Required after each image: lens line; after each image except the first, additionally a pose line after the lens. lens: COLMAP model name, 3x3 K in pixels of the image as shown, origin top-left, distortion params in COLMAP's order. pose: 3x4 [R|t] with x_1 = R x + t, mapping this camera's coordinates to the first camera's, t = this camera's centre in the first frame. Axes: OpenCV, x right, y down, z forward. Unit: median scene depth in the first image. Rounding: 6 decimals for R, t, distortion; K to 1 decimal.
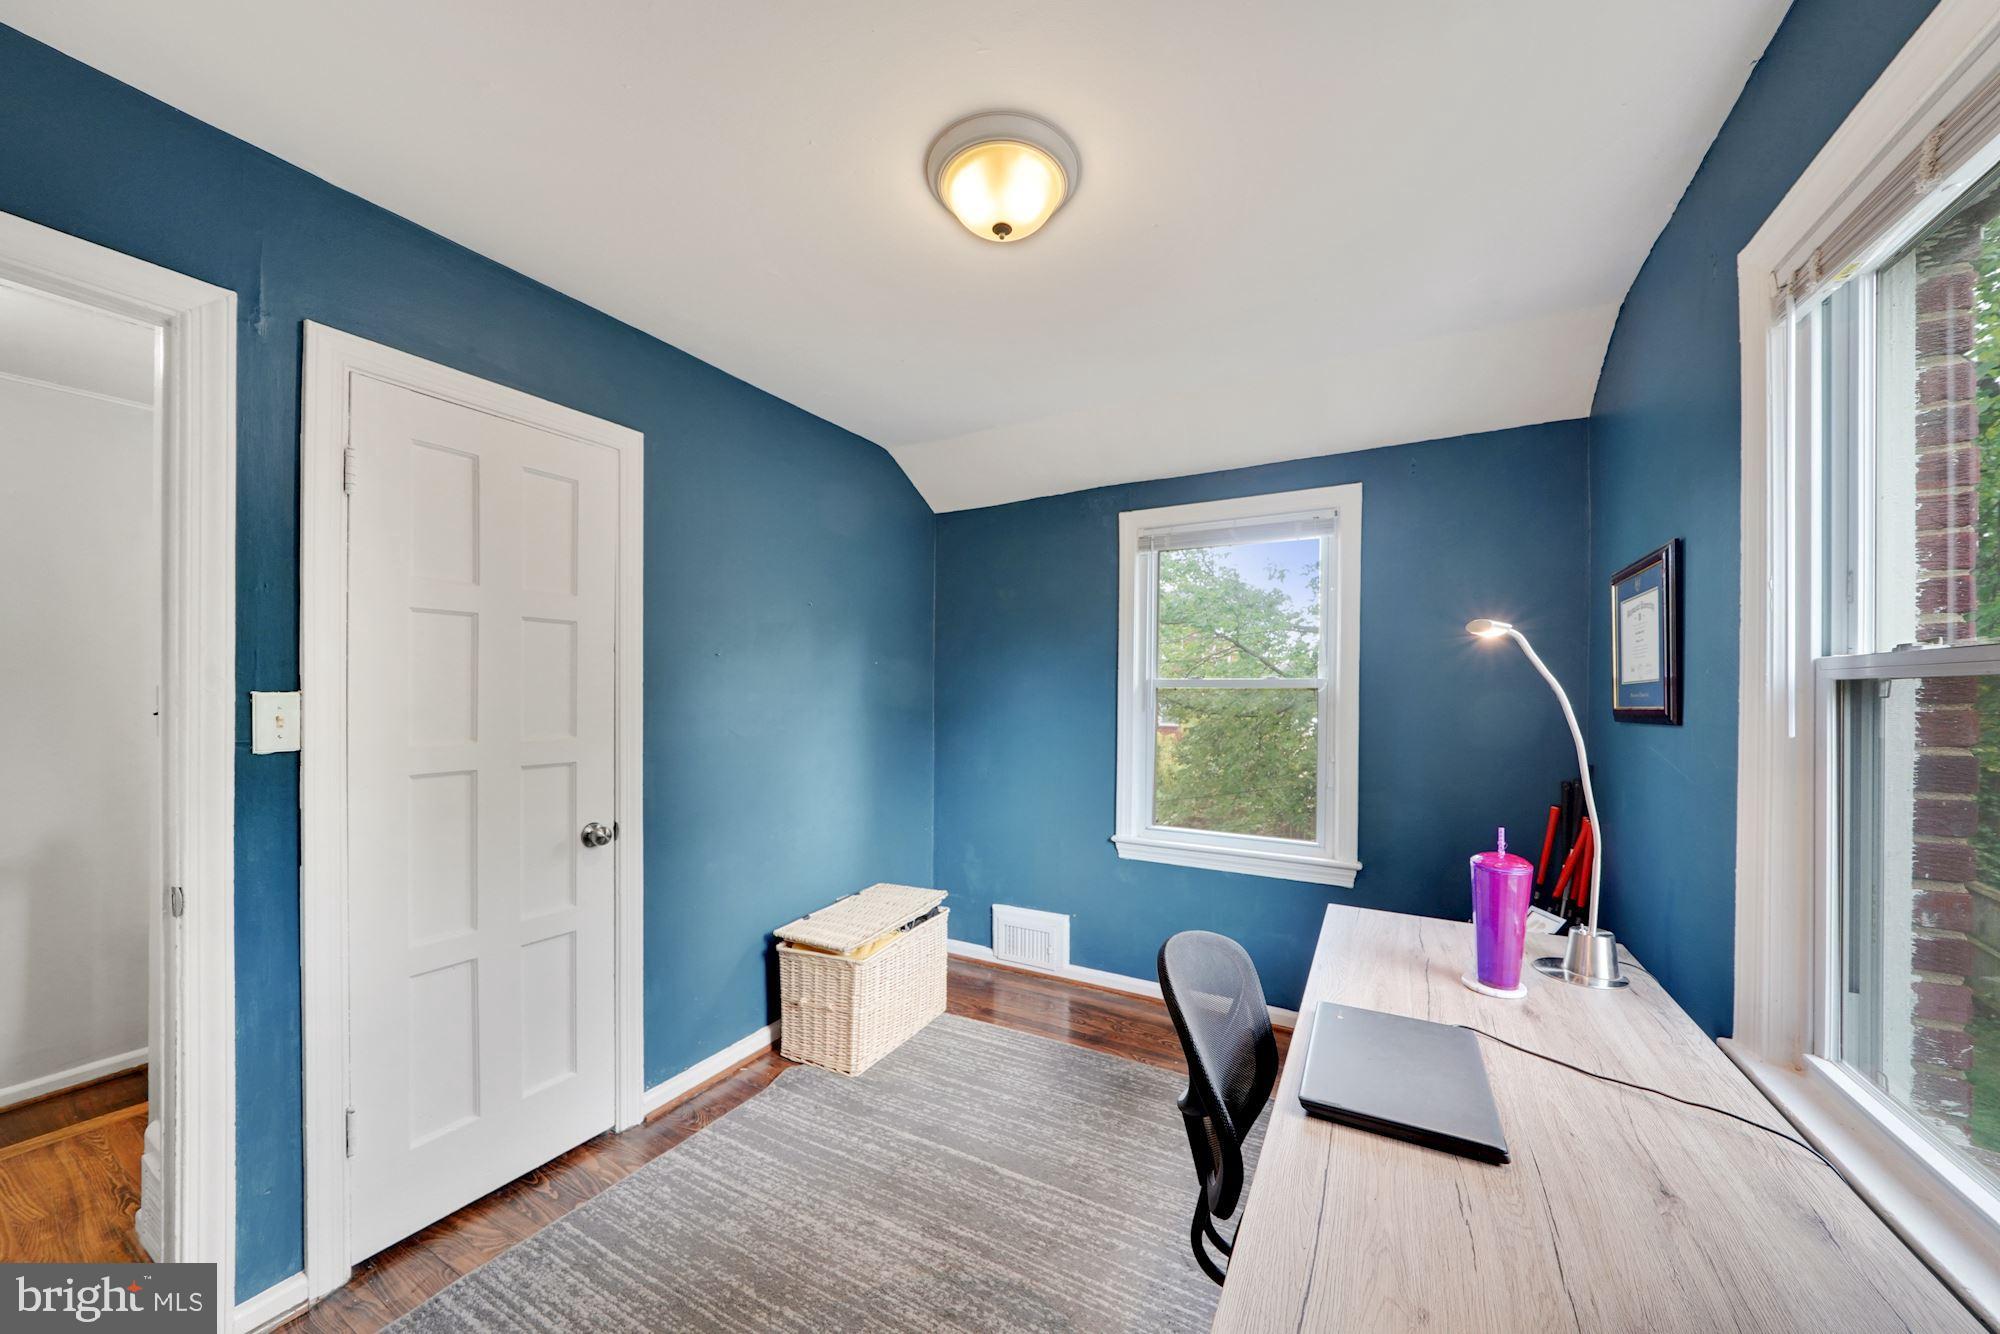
lens RADIAL K [[710.5, 0, 996.8], [0, 710.5, 690.2], [0, 0, 1]] dist [-0.012354, -0.000058]
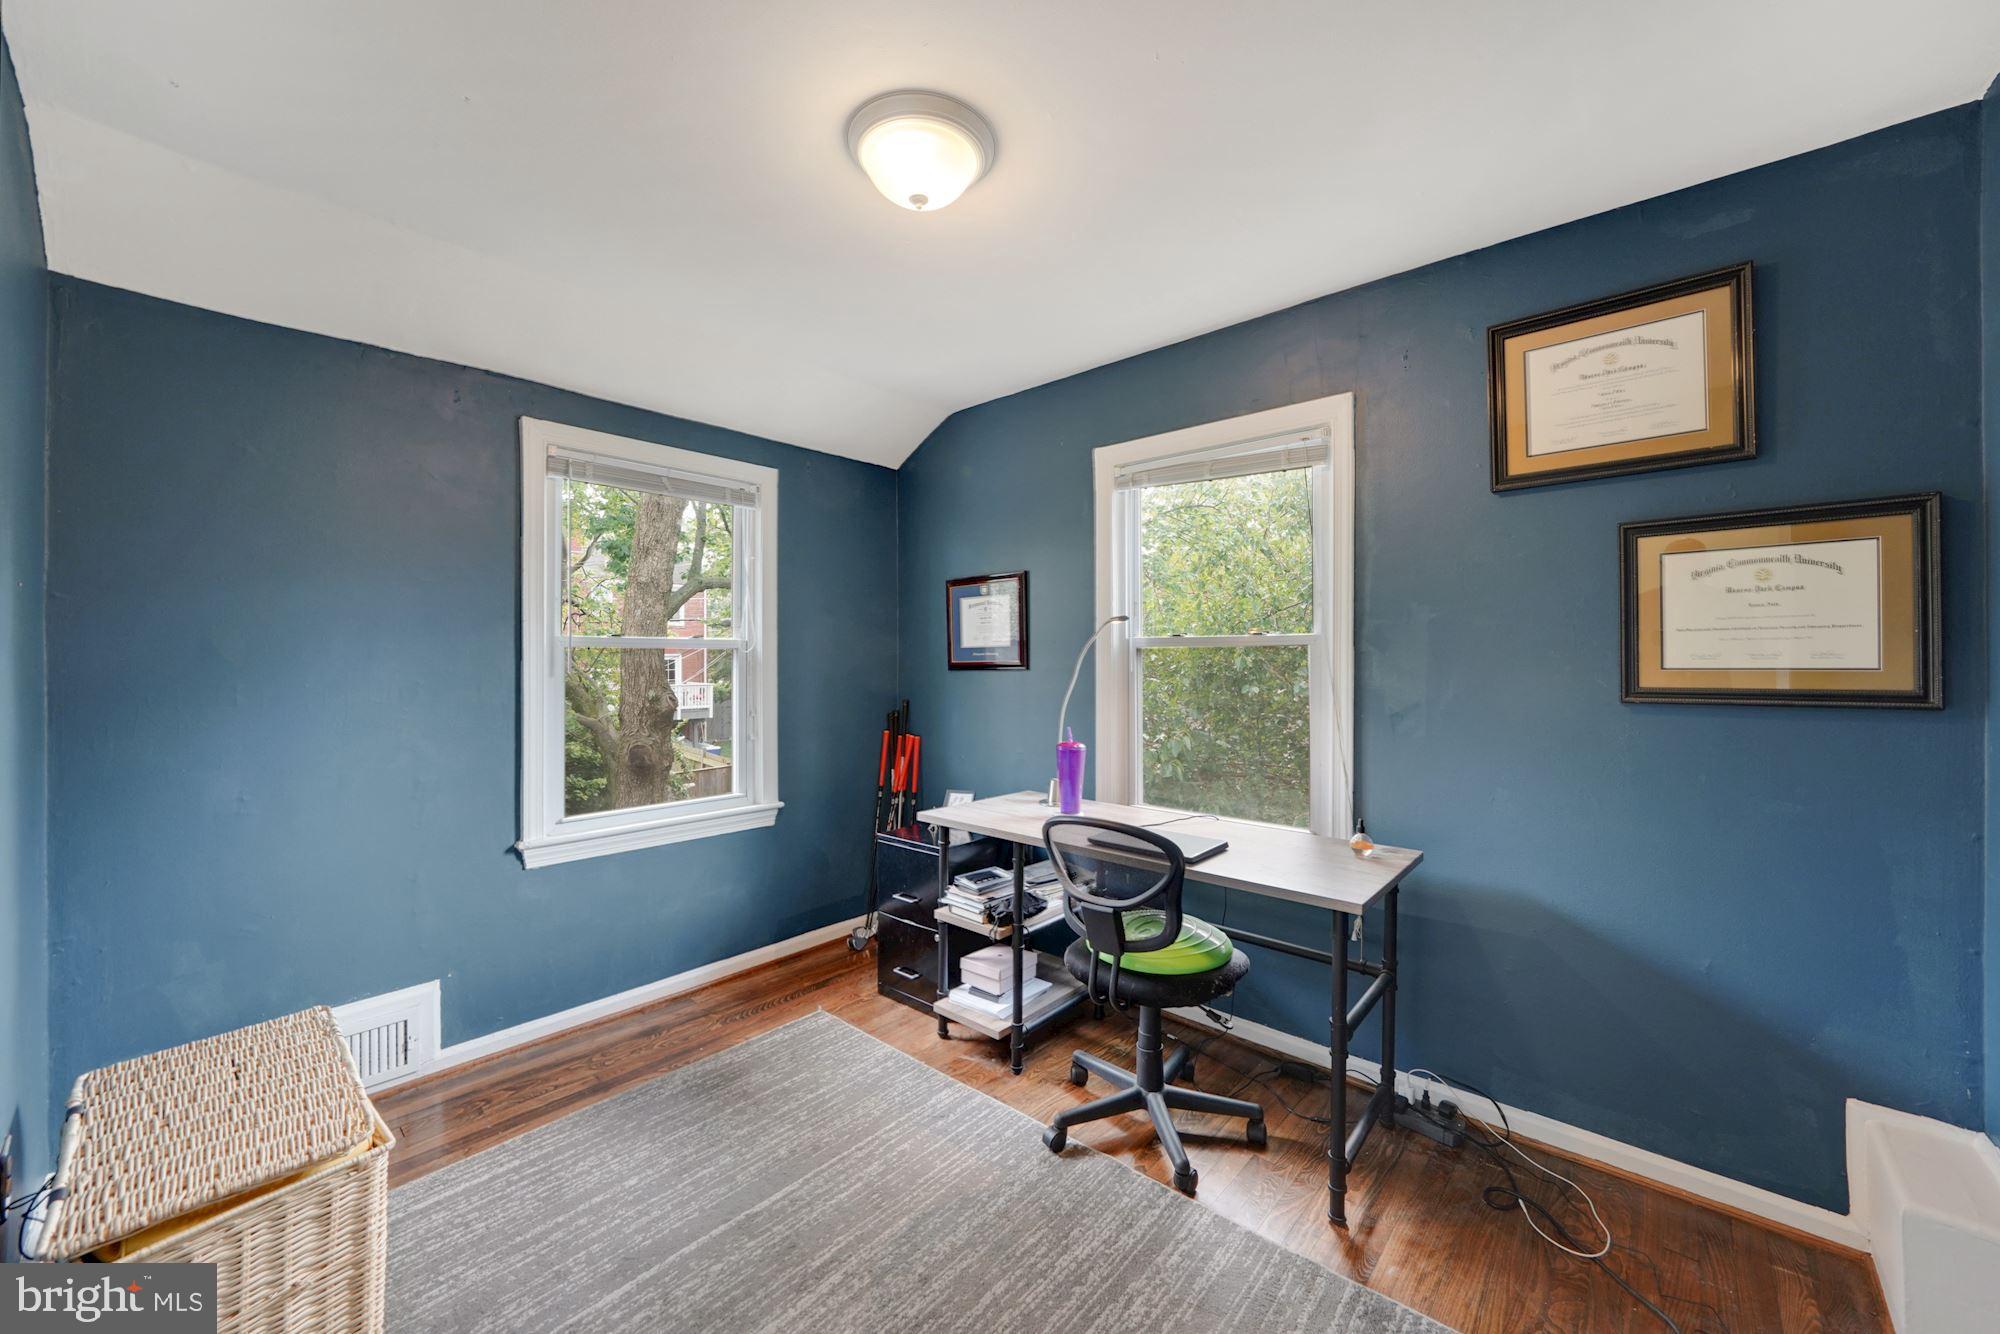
lens RADIAL K [[776.4, 0, 1006.9], [0, 776.4, 659.7], [0, 0, 1]] dist [-0.012976, 0.000096]
pose [[0.186585, -0.007848, 0.982407, -0.666821], [-0.003467, 0.999957, 0.008647, 0.001574], [-0.982433, -0.005020, 0.186550, 0.413467]]
